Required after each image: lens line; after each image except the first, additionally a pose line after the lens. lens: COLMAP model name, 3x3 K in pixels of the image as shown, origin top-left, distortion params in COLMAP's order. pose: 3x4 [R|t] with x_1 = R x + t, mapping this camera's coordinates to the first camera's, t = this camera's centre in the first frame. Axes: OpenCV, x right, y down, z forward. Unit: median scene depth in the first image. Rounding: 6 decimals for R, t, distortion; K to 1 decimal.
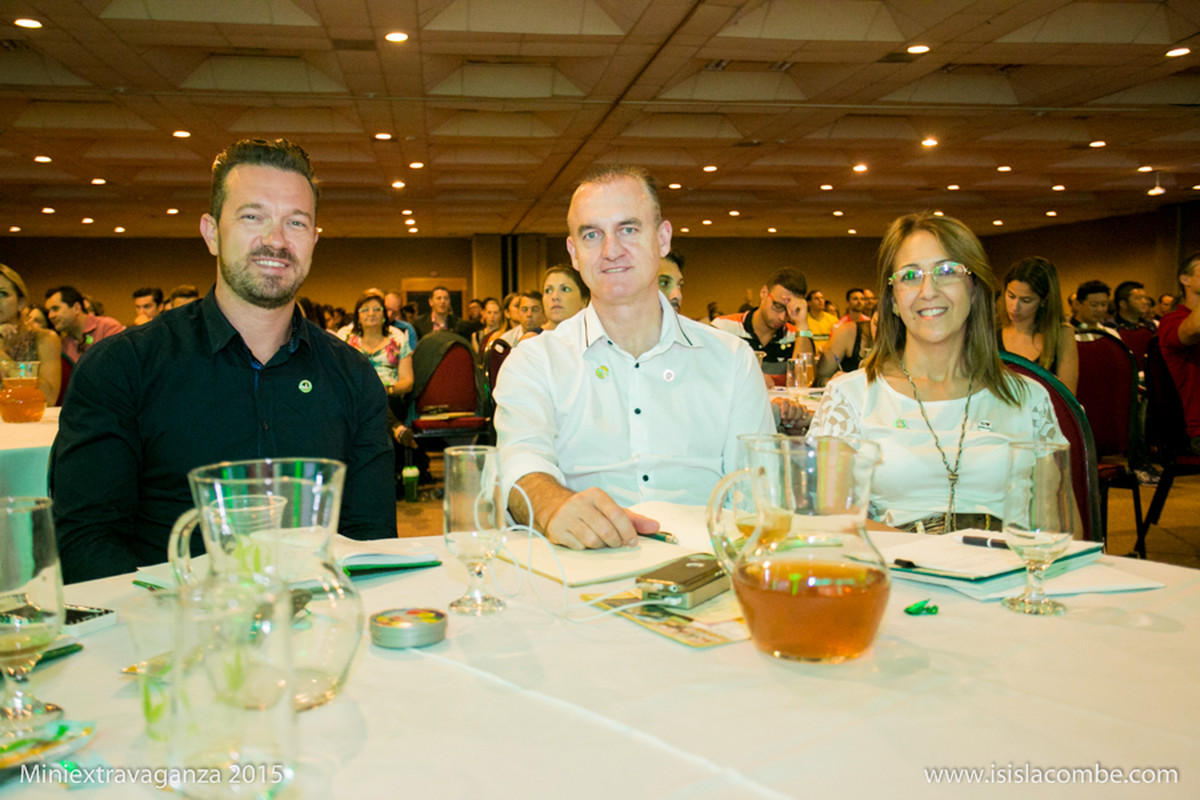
lens RADIAL K [[1143.4, 0, 575.9], [0, 1143.4, 407.2], [0, 0, 1]] dist [0.047772, 0.000000]
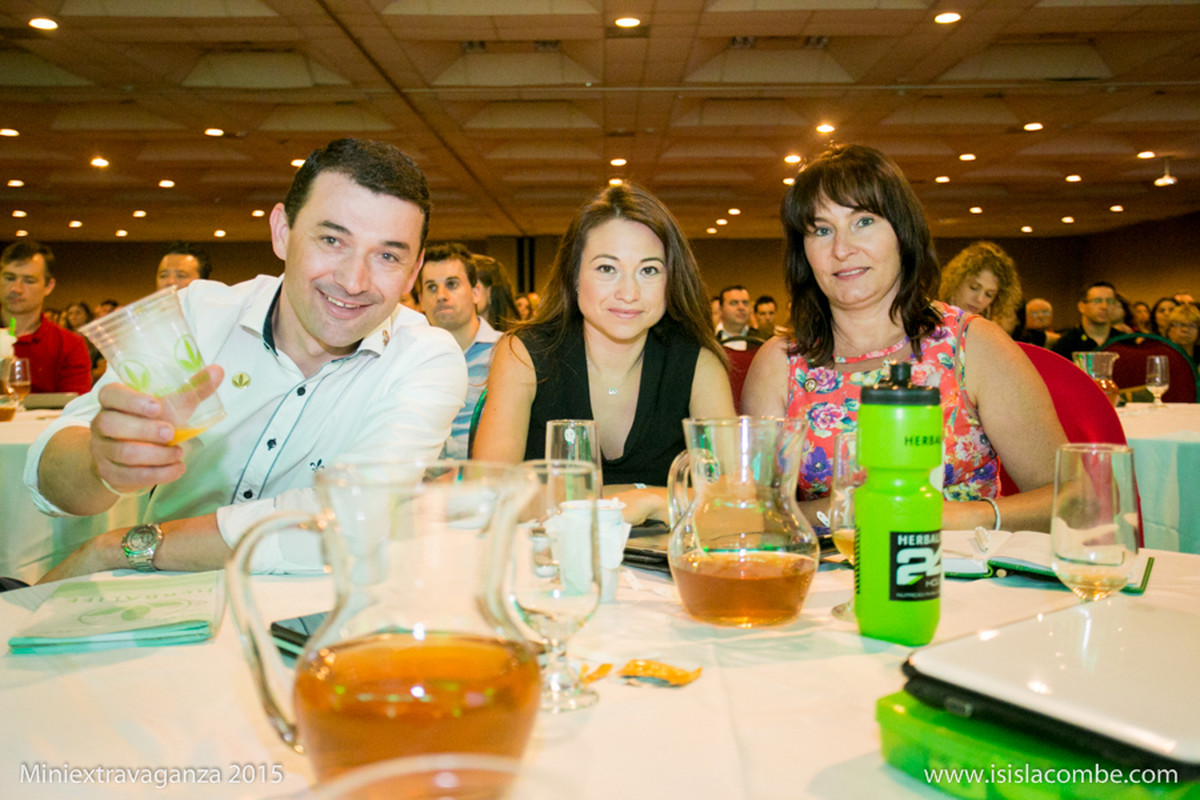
lens RADIAL K [[1258.1, 0, 608.0], [0, 1258.1, 397.6], [0, 0, 1]] dist [0.061930, 0.000000]
pose [[0.984165, 0.017213, -0.176414, 1.521783], [-0.020946, 0.999594, -0.019316, -0.038349], [0.176010, 0.022706, 0.984126, 0.237101]]
